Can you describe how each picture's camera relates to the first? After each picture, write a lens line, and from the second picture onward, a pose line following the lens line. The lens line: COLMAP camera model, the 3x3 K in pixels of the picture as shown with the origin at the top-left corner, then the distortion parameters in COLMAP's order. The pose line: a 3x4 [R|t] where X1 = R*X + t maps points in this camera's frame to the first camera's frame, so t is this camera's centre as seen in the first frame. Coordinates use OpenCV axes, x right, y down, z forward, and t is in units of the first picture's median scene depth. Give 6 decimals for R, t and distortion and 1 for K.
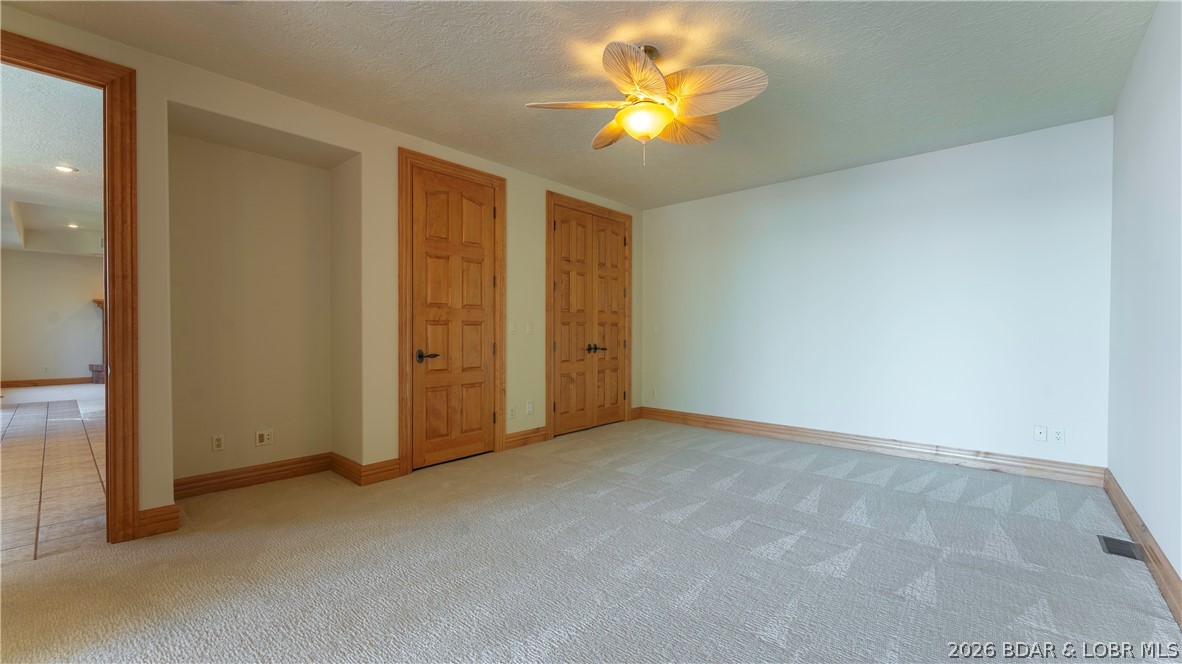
lens RADIAL K [[483.0, 0, 596.1], [0, 483.0, 336.6], [0, 0, 1]] dist [-0.000604, 0.000131]
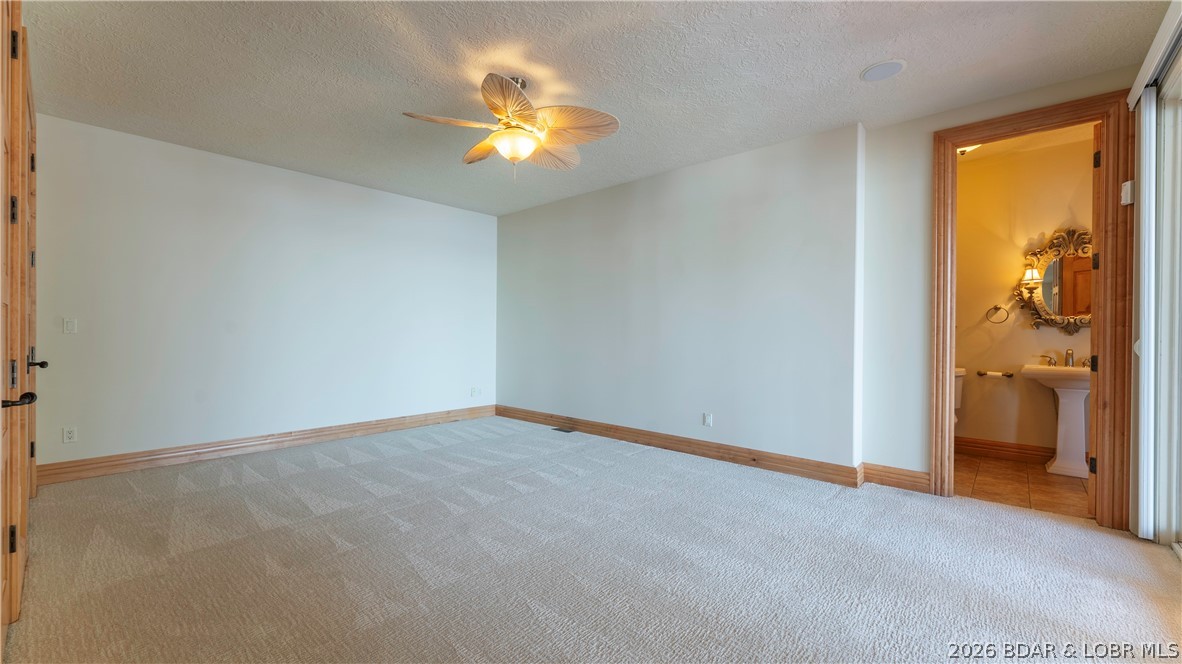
lens RADIAL K [[476.3, 0, 582.2], [0, 476.3, 333.1], [0, 0, 1]] dist [-0.000590, 0.000016]
pose [[0.003343, -0.002427, 0.999991, -0.891041], [0.004677, 0.999986, 0.002412, -0.007912], [-0.999983, 0.004669, 0.003355, 0.747616]]
